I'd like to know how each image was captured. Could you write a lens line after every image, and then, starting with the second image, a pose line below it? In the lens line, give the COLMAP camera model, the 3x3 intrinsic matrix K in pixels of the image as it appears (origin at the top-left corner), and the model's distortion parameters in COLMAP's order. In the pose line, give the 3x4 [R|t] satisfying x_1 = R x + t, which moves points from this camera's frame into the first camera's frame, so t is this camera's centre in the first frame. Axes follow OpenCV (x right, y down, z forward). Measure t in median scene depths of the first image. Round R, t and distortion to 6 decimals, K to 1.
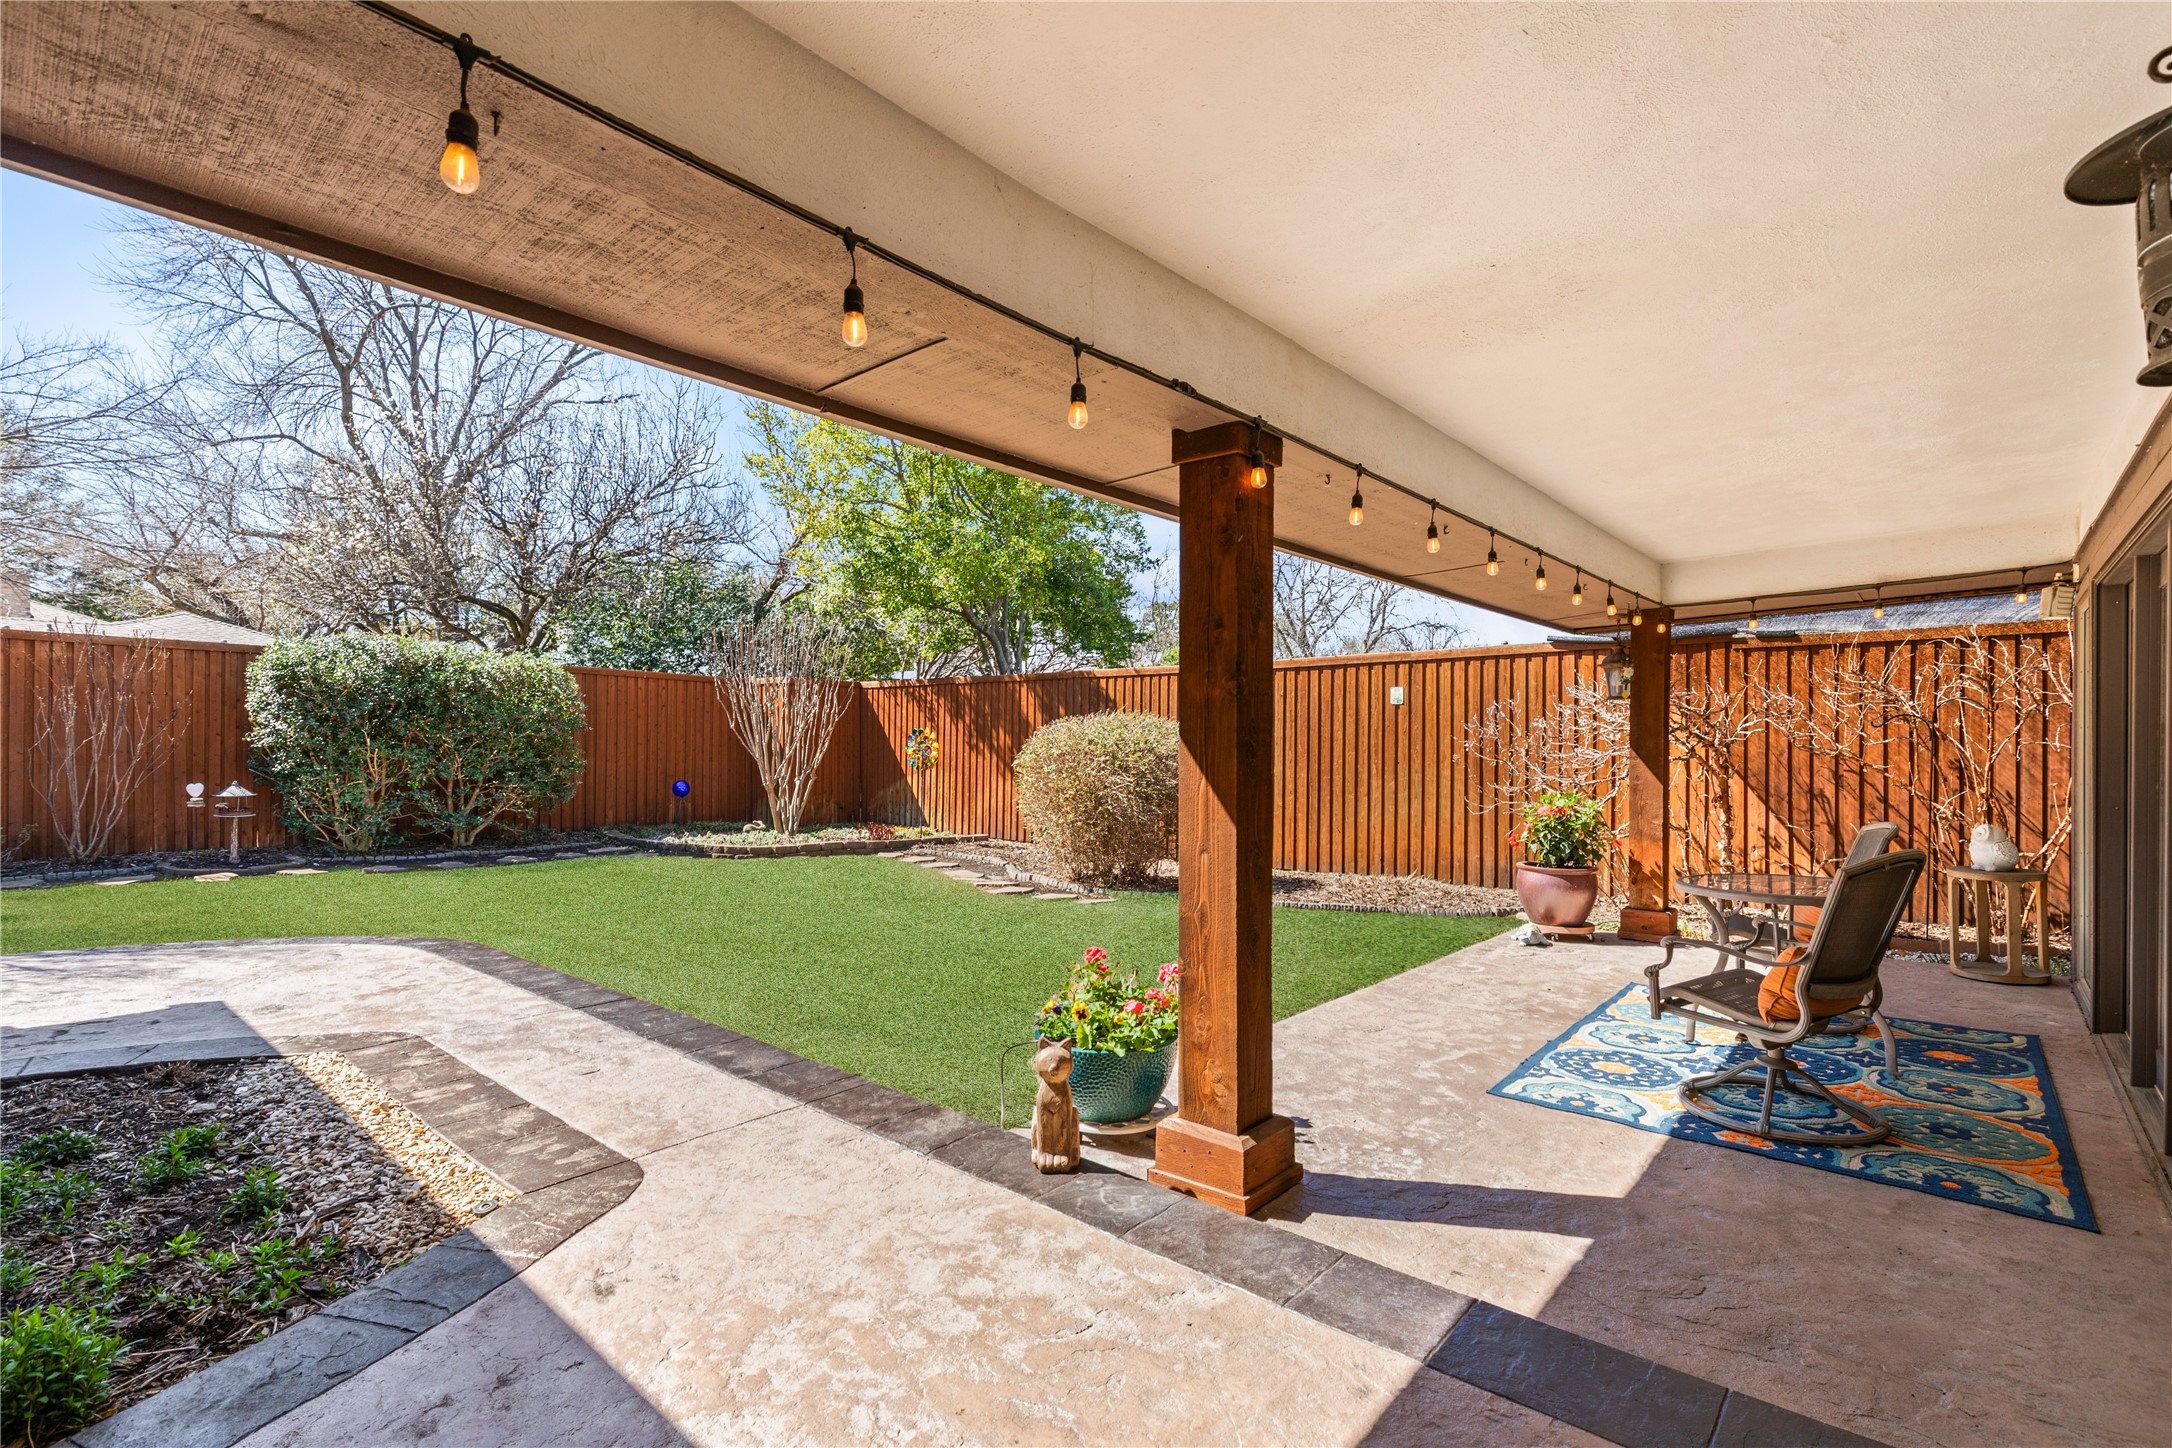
lens RADIAL K [[972.8, 0, 1091.9], [0, 972.8, 740.8], [0, 0, 1]] dist [0.002651, -0.000834]
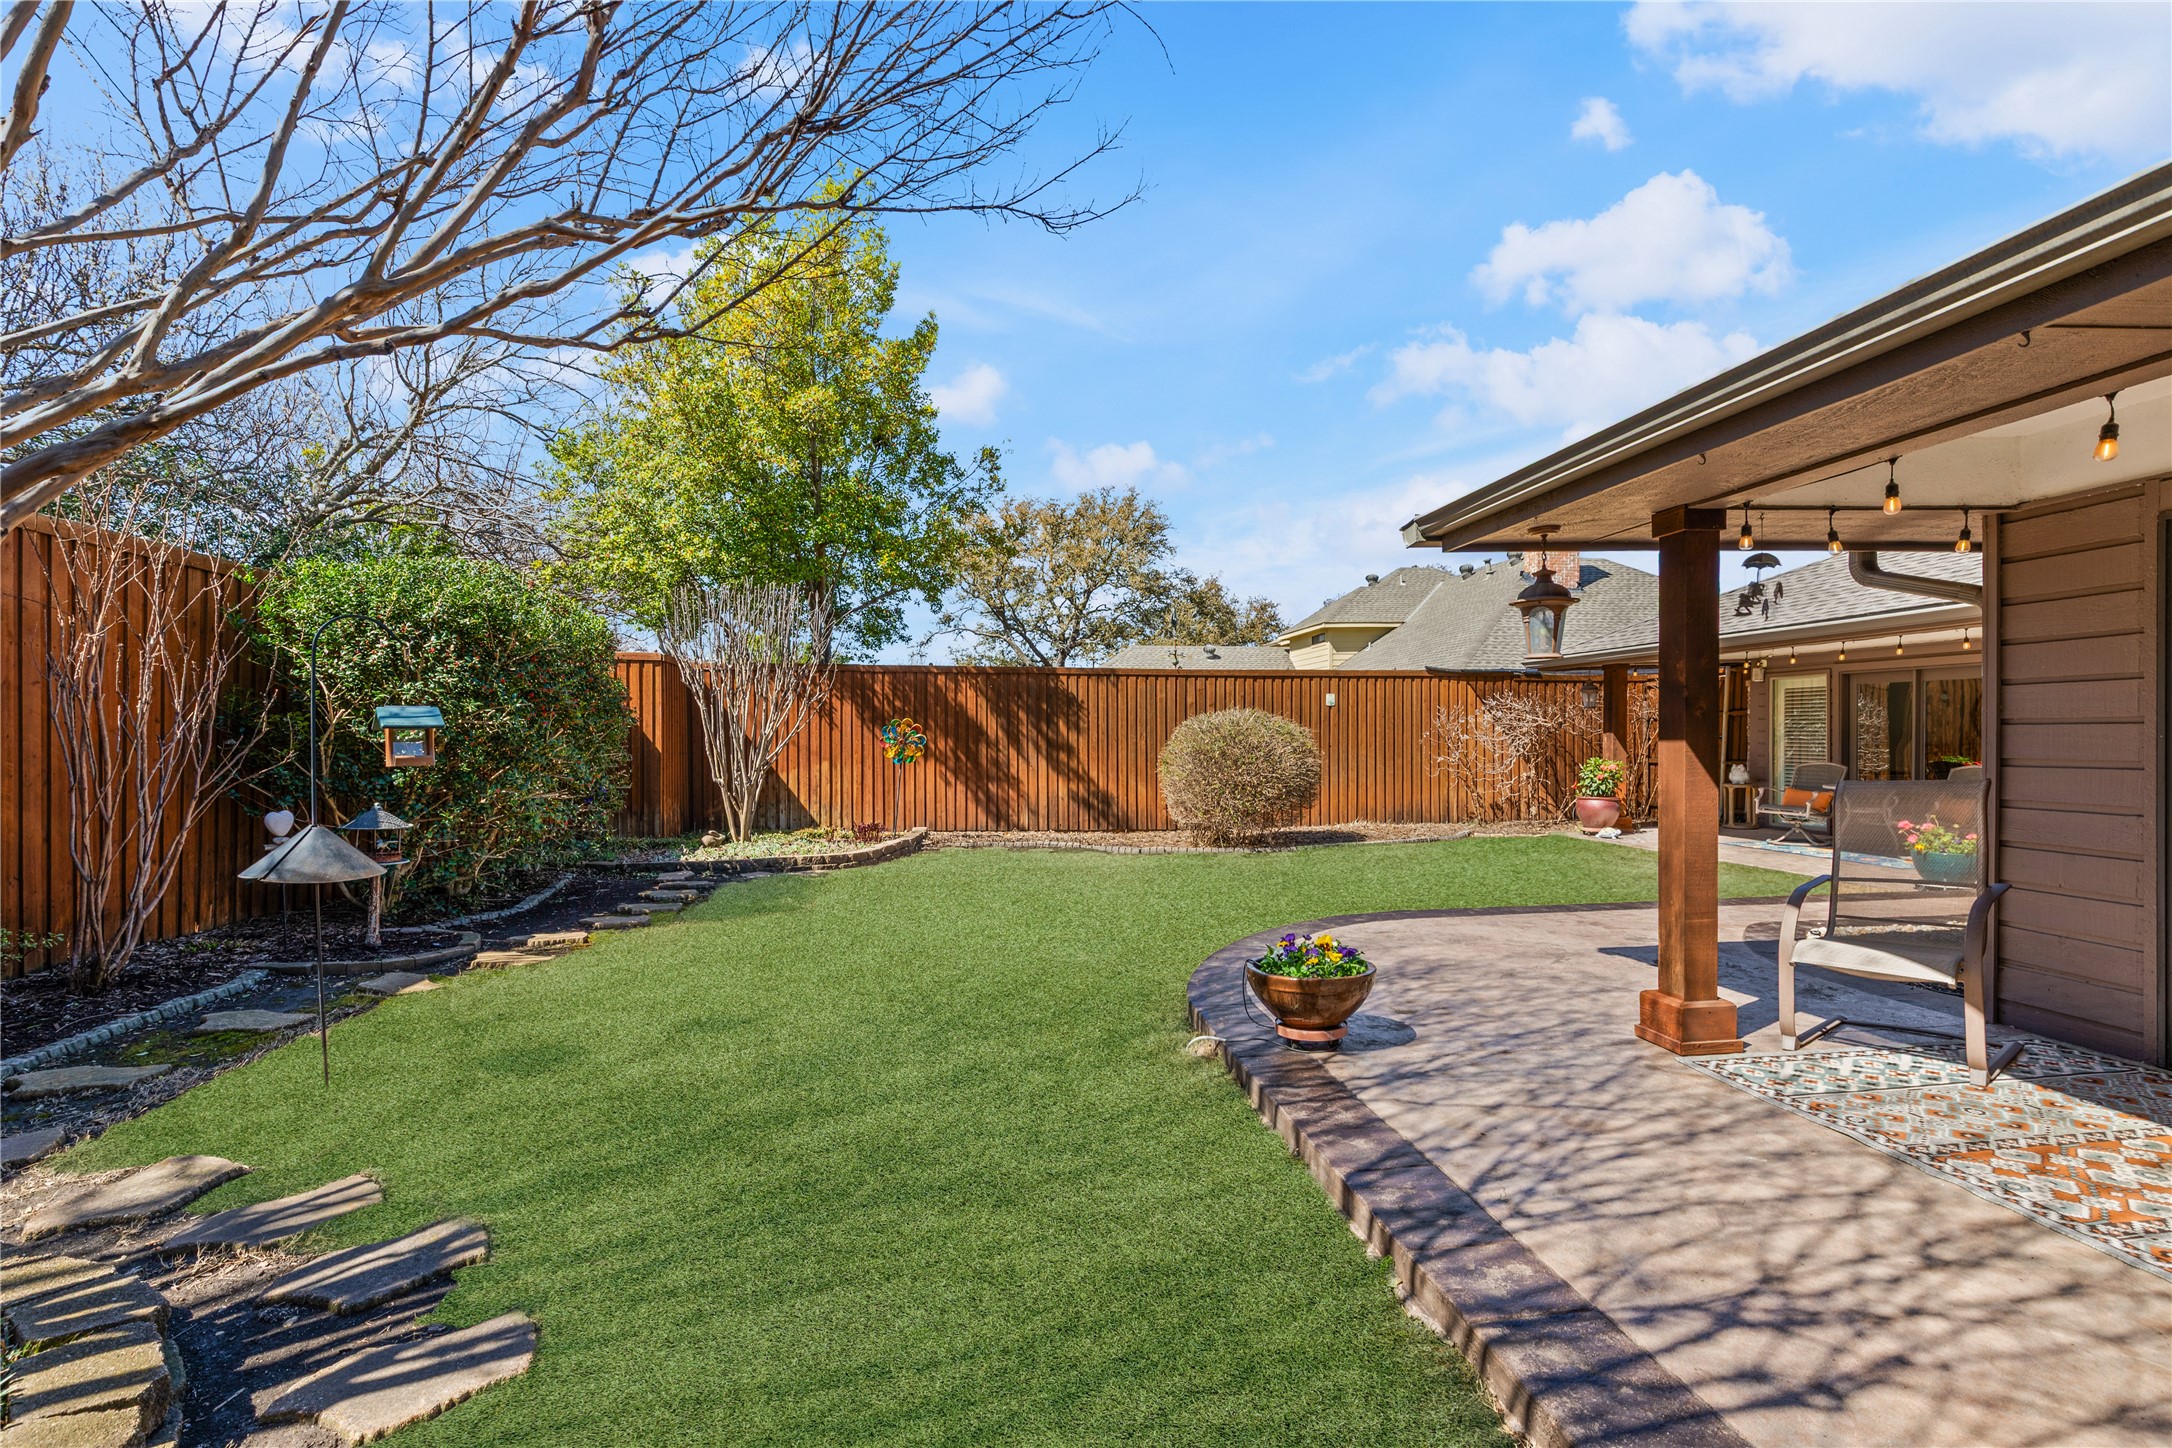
lens RADIAL K [[972.8, 0, 1062.4], [0, 972.8, 731.8], [0, 0, 1]] dist [0.002651, -0.000834]
pose [[0.664359, -0.005132, 0.747396, -1.043409], [0.002116, 0.999985, 0.004985, -0.007131], [-0.747411, -0.001730, 0.664360, 0.348342]]
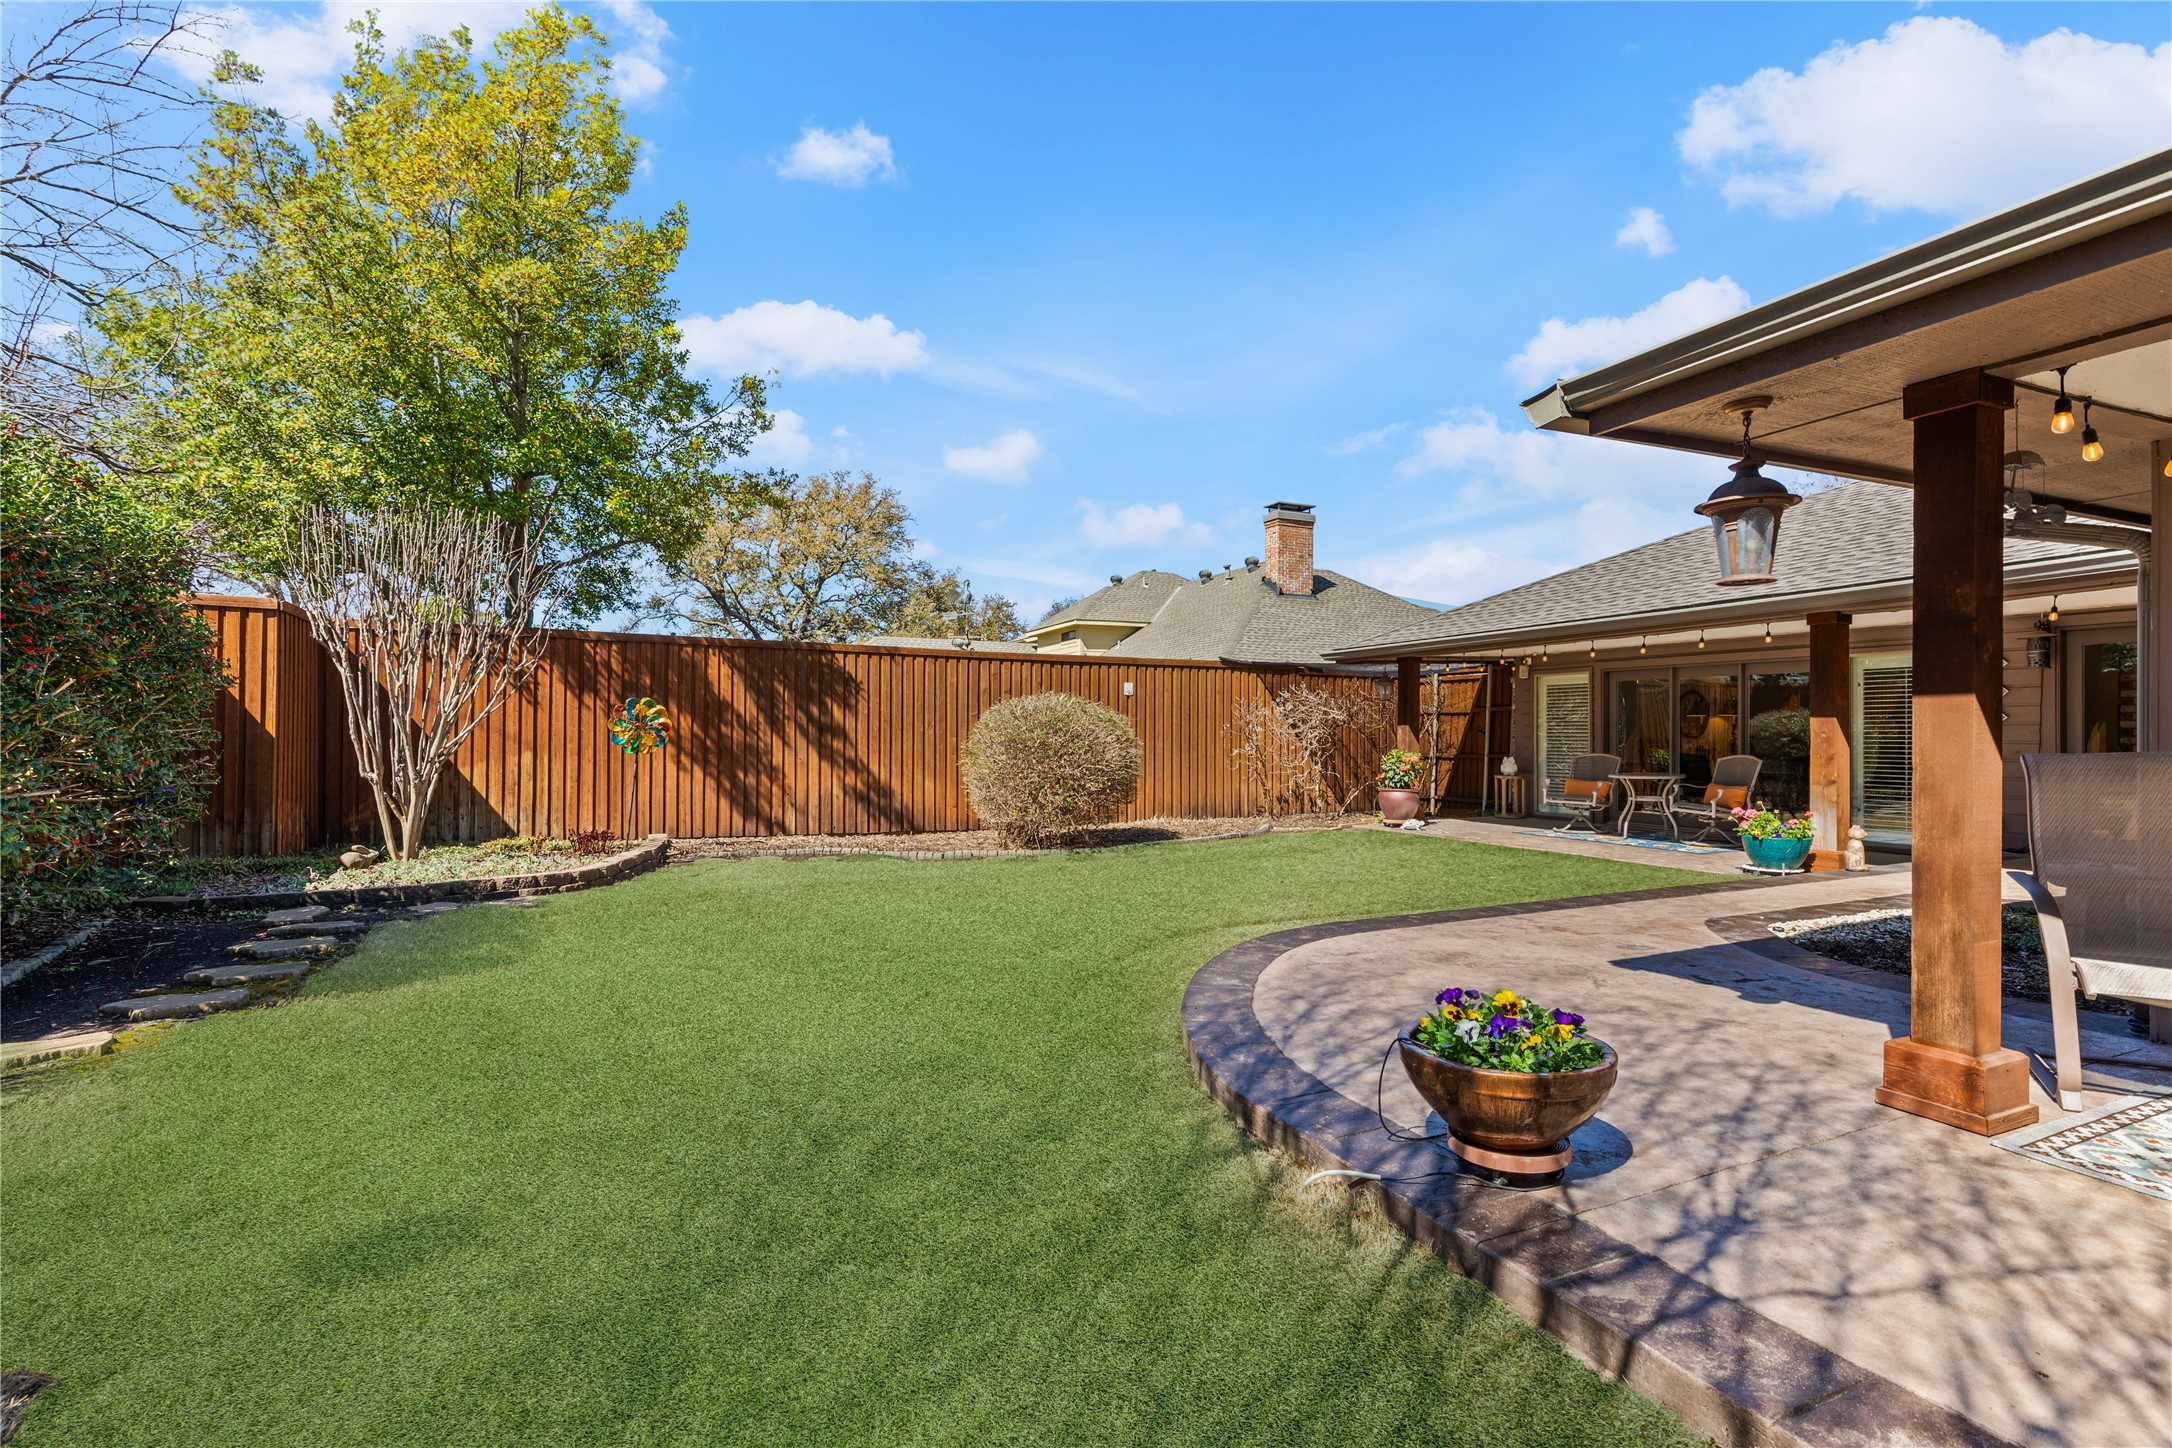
lens RADIAL K [[972.8, 0, 1082.3], [0, 972.8, 722.6], [0, 0, 1]] dist [0.002651, -0.000834]
pose [[0.413172, 0.007852, 0.910619, -0.965047], [-0.008968, 0.999949, -0.004553, 0.007826], [-0.910609, -0.006286, 0.413222, 0.508797]]
